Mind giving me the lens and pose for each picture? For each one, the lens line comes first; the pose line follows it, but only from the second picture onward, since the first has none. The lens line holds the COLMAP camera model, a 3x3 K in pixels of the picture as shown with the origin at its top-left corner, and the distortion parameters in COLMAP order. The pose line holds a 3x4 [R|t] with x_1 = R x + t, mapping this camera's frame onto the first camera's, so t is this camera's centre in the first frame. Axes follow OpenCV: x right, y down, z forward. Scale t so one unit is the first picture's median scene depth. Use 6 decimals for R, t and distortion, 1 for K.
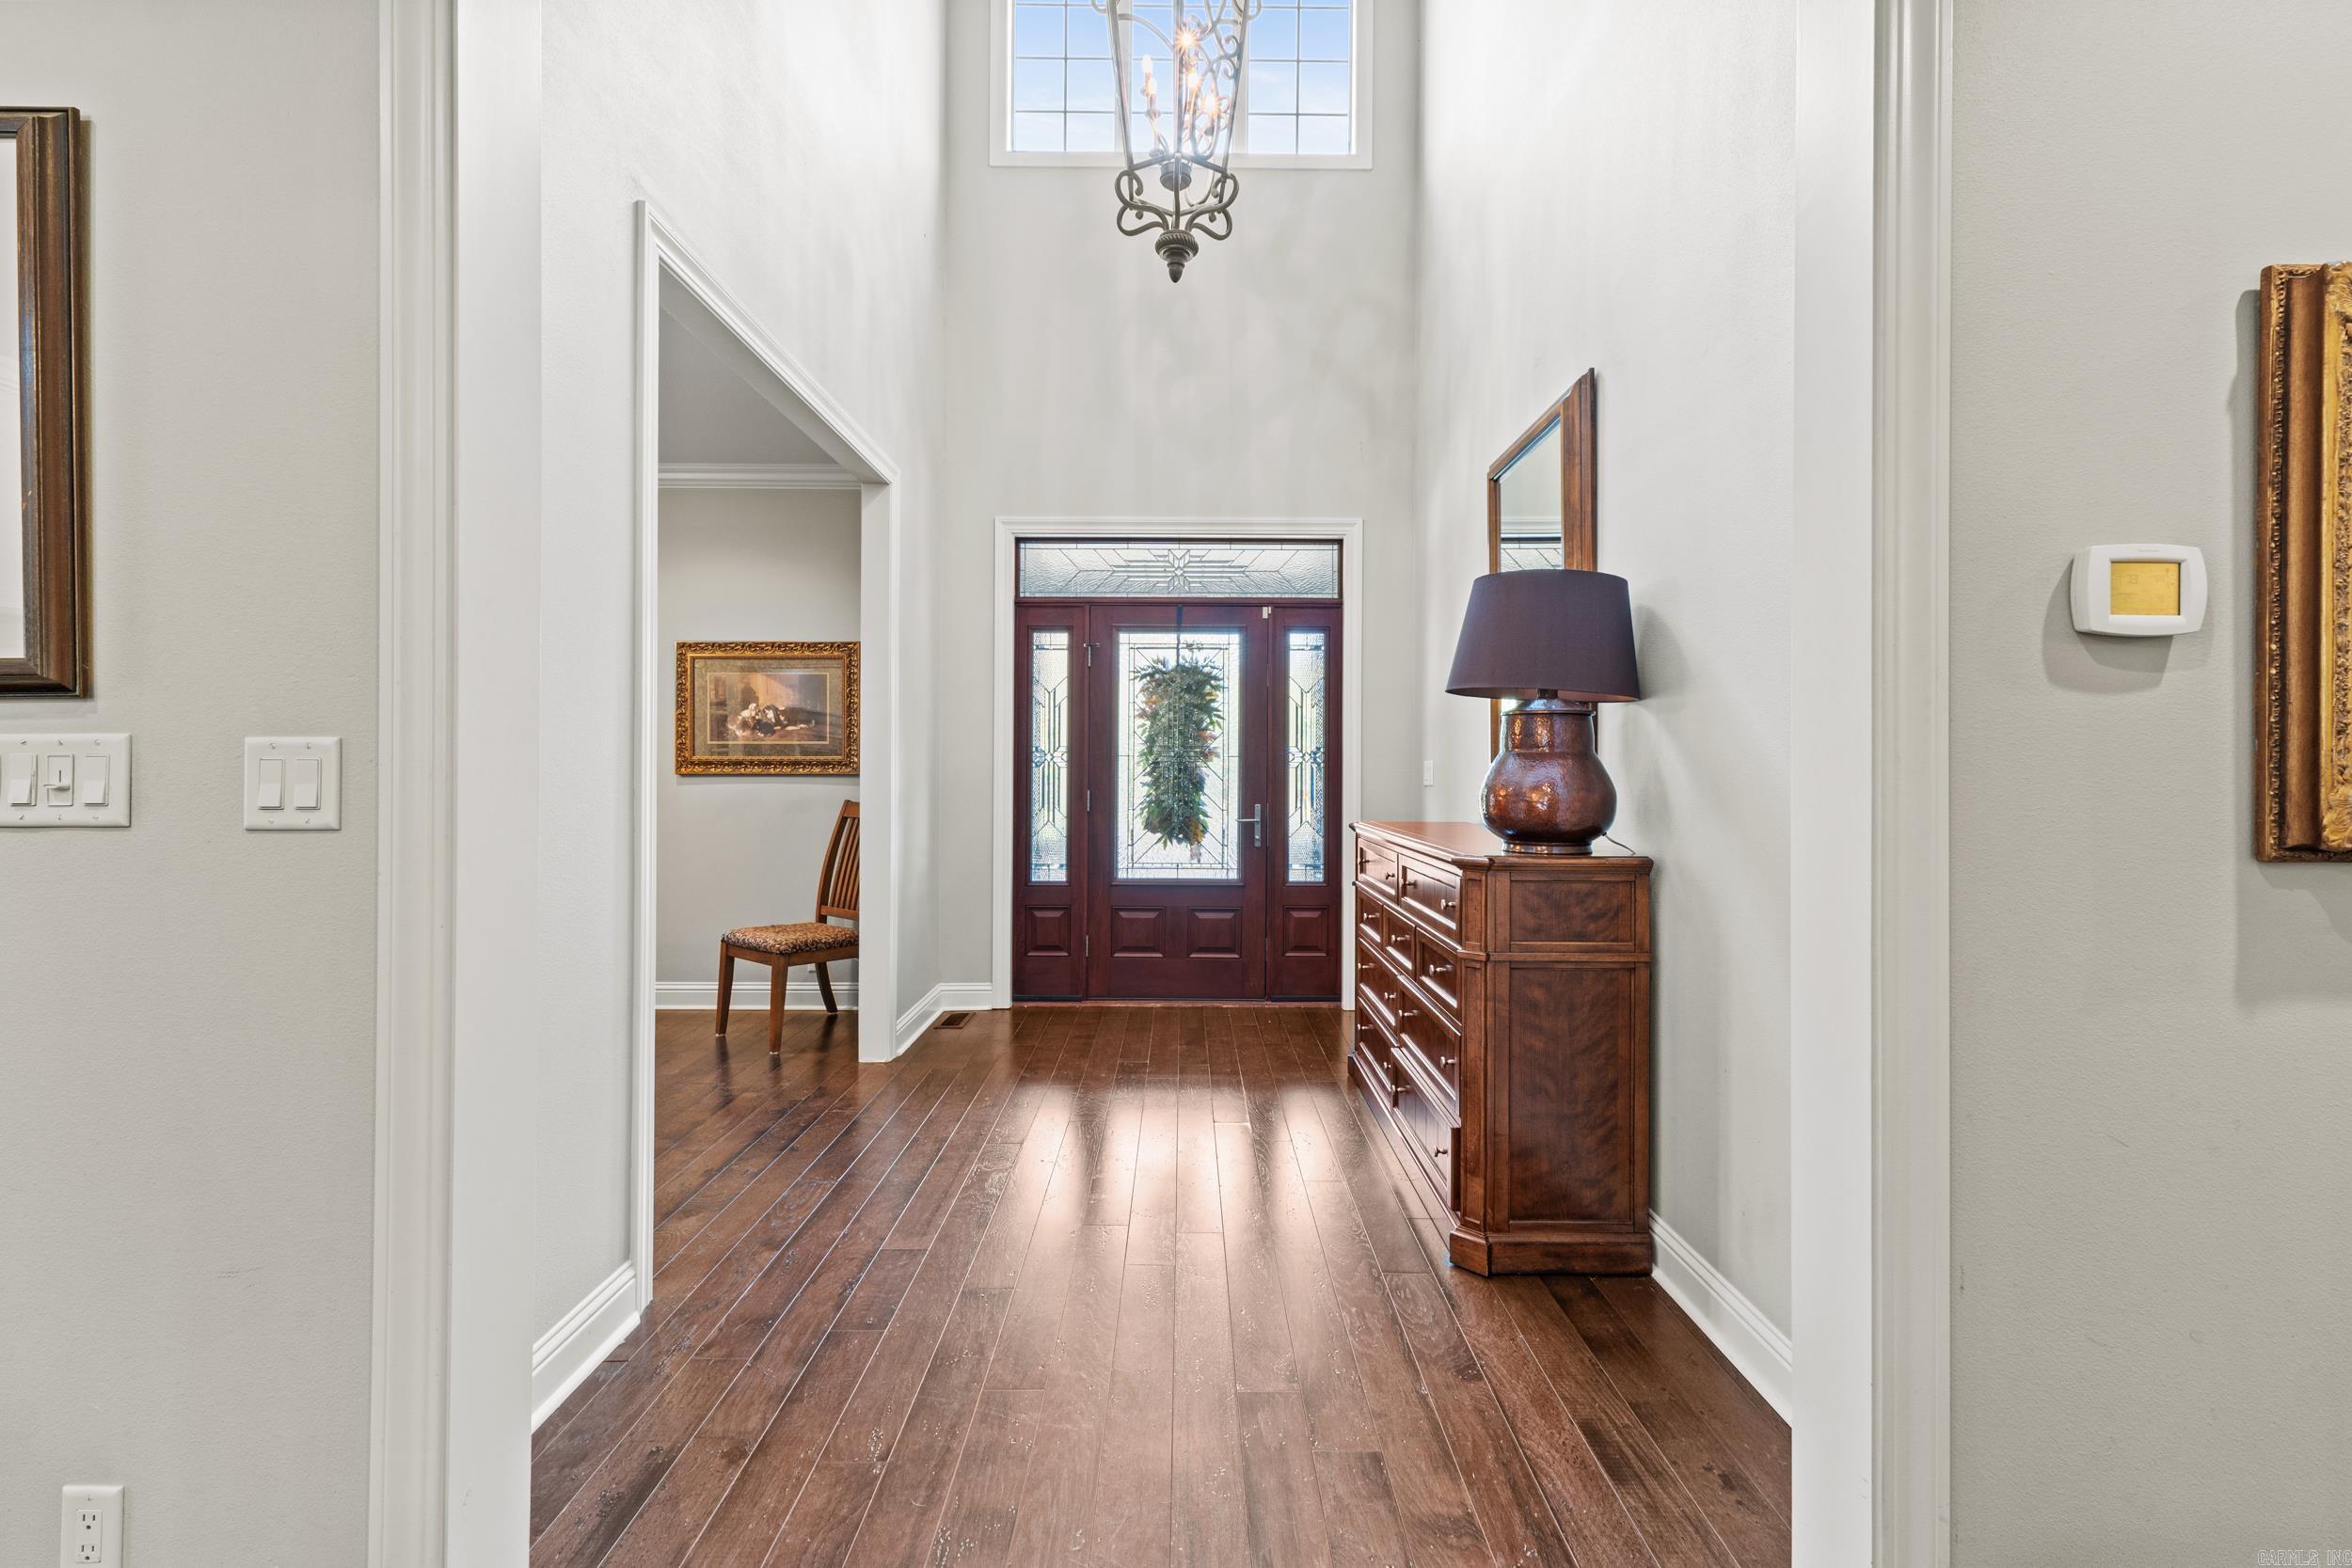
lens RADIAL K [[991.2, 0, 1177.2], [0, 991.2, 773.3], [0, 0, 1]] dist [0.001465, 0.000233]
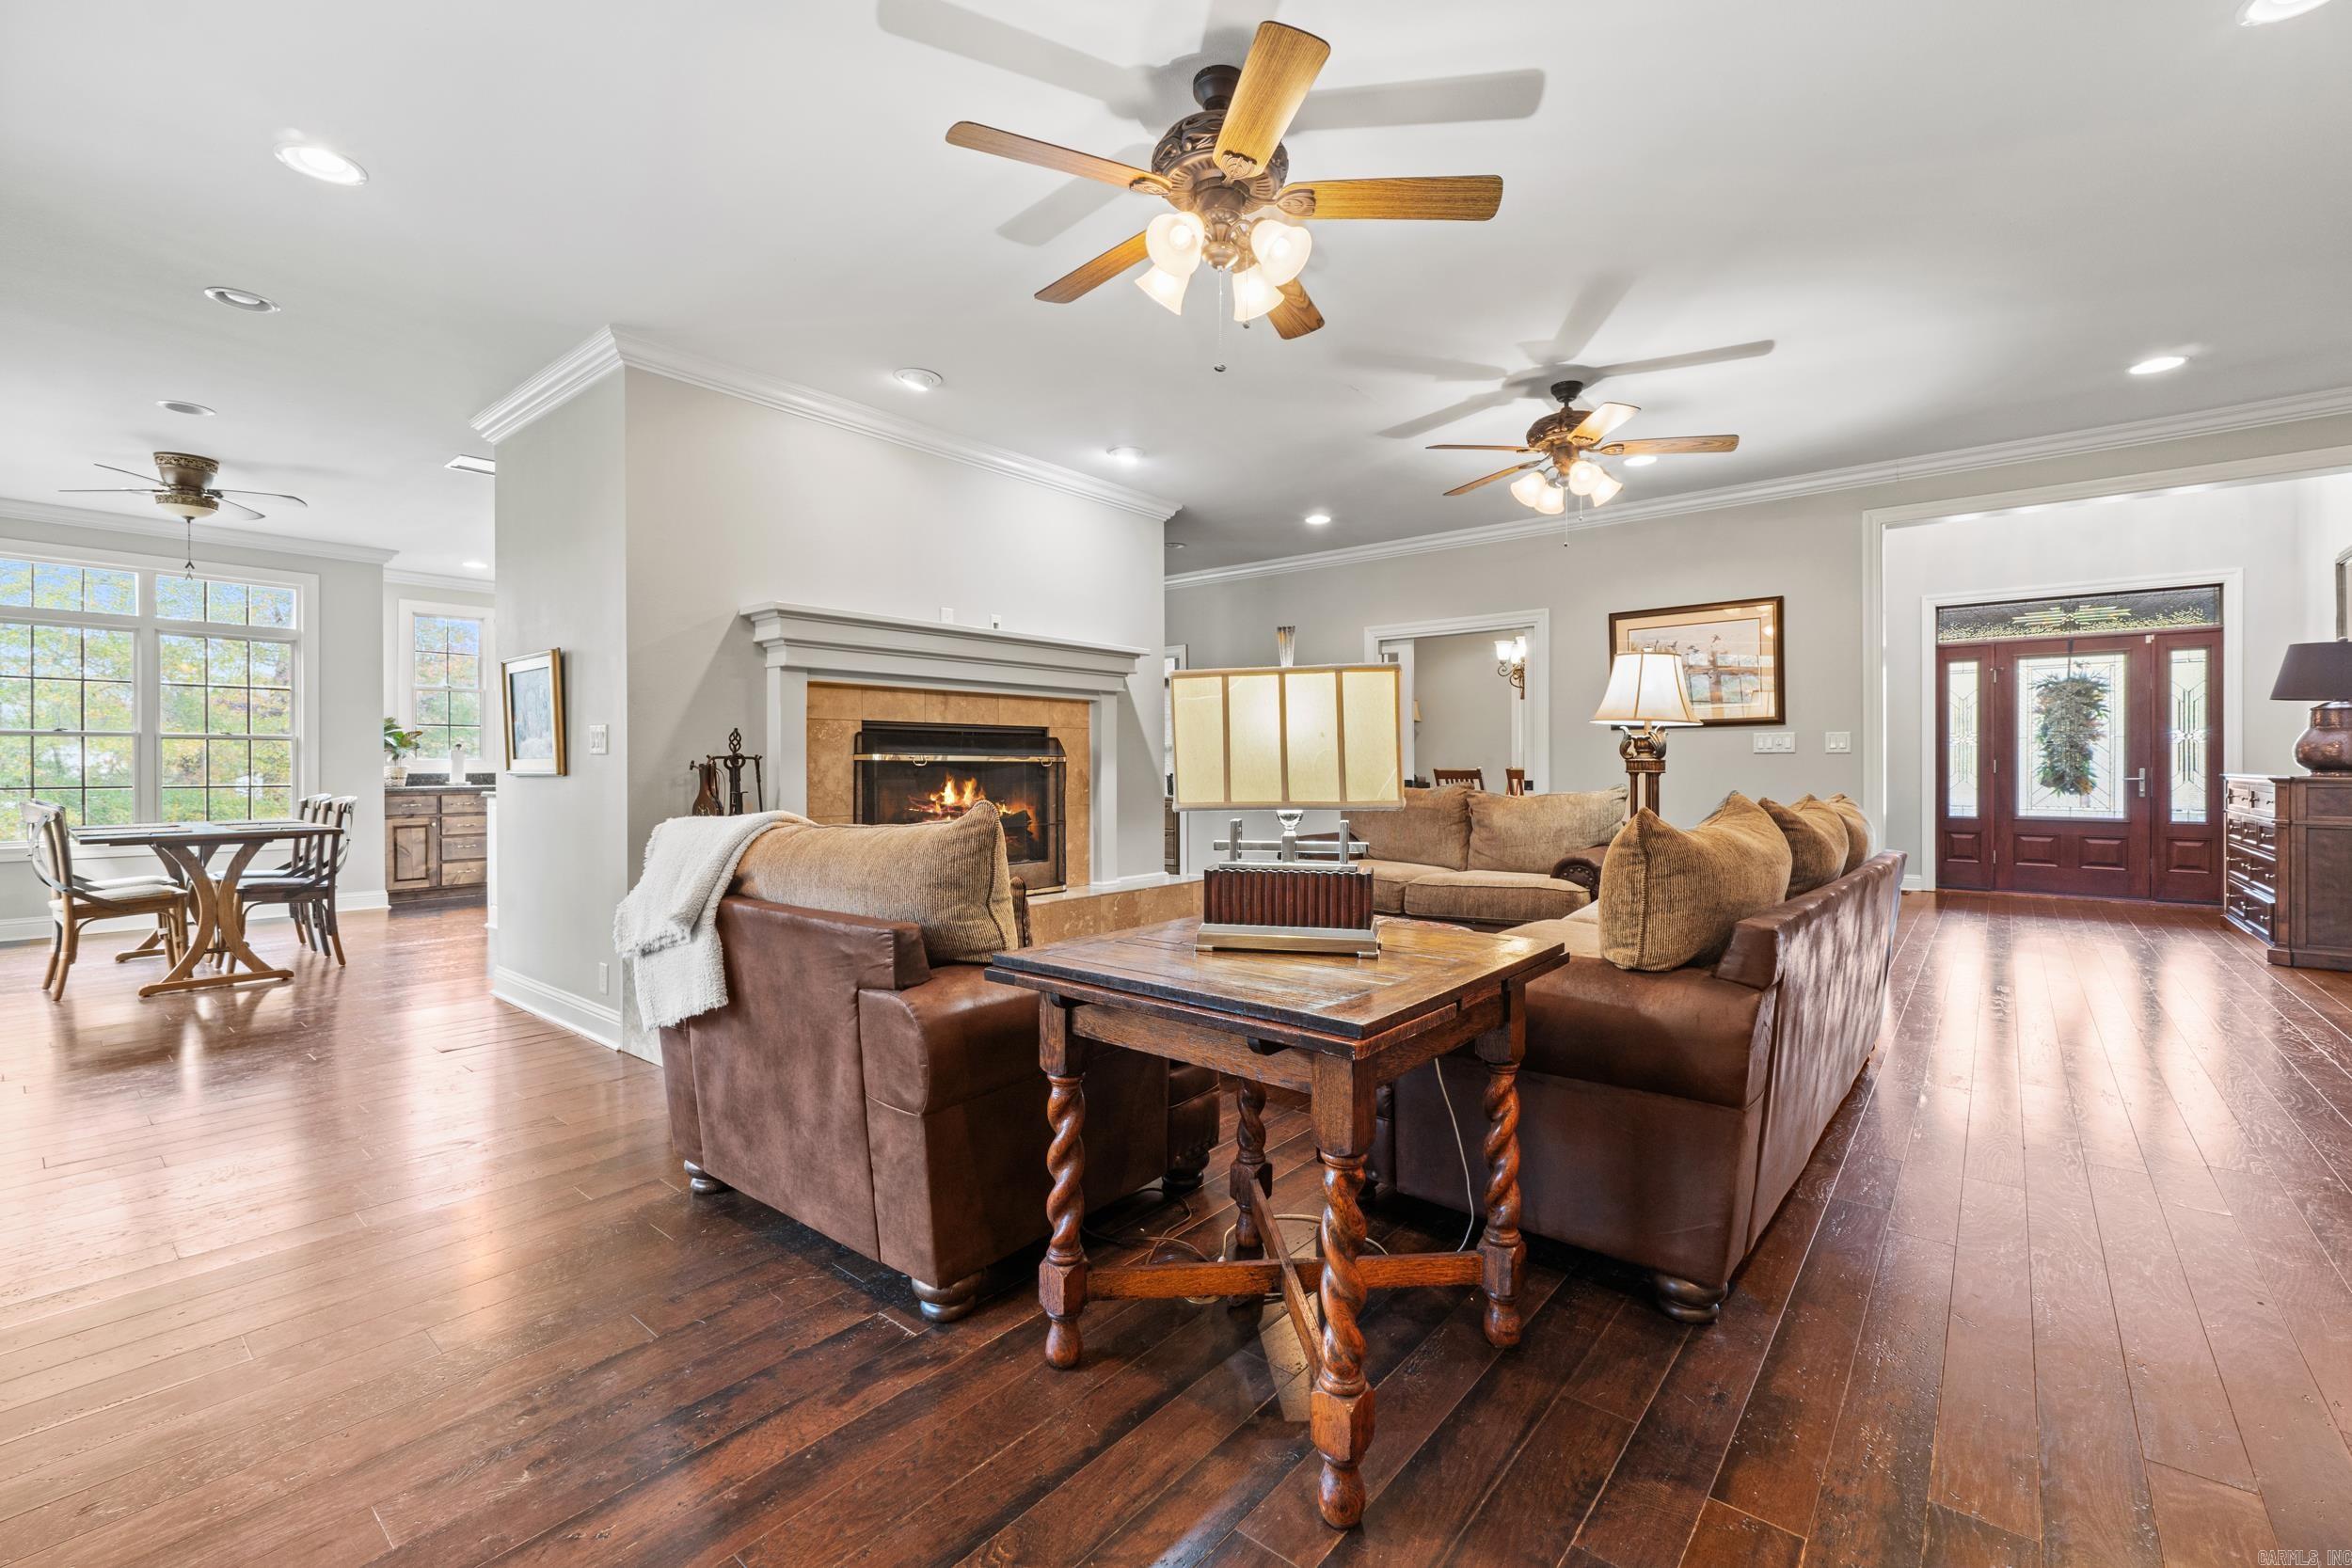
lens RADIAL K [[991.2, 0, 1172.2], [0, 991.2, 766.8], [0, 0, 1]] dist [0.001465, 0.000233]
pose [[0.768910, -0.004472, -0.639341, -0.085120], [0.001253, 0.999984, -0.005487, 0.035102], [0.639355, 0.003418, 0.768904, -1.074325]]
